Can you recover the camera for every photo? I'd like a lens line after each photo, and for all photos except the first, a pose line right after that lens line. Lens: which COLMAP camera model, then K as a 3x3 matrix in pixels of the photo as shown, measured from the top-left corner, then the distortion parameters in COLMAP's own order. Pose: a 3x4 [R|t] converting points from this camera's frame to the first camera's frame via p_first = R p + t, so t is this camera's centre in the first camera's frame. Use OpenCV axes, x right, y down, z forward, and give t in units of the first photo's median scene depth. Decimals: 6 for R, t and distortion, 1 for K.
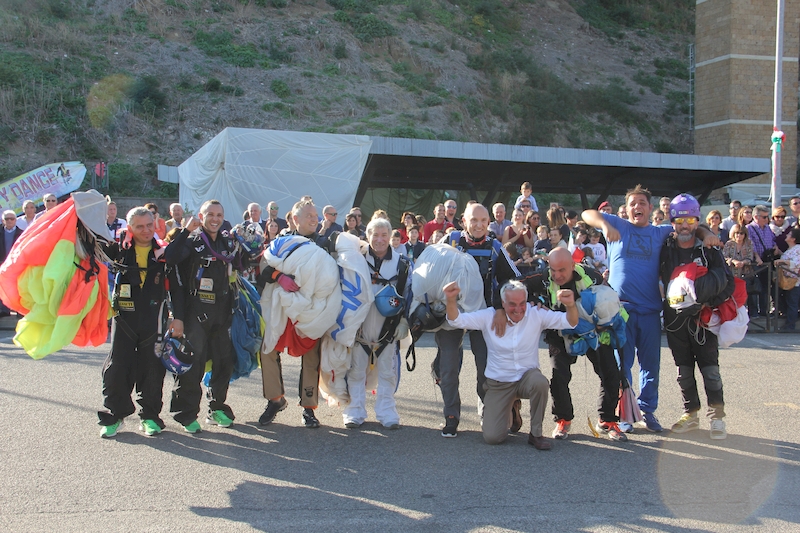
lens RADIAL K [[1003.0, 0, 400.4], [0, 1003.0, 294.6], [0, 0, 1]] dist [0.069712, -0.006175]
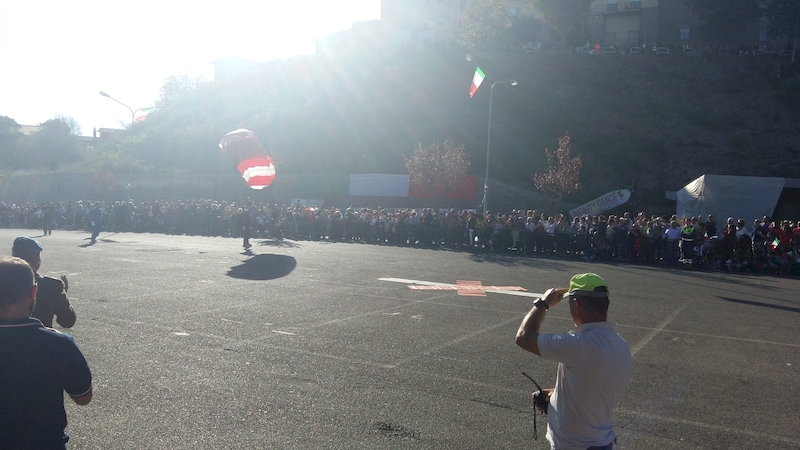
lens RADIAL K [[645.0, 0, 402.5], [0, 645.0, 239.5], [0, 0, 1]] dist [0.010026, -0.077586]
pose [[0.828717, 0.054733, -0.556985, 0.034152], [-0.068298, 0.997659, -0.003581, 0.007198], [0.555485, 0.041008, 0.830515, -0.259261]]
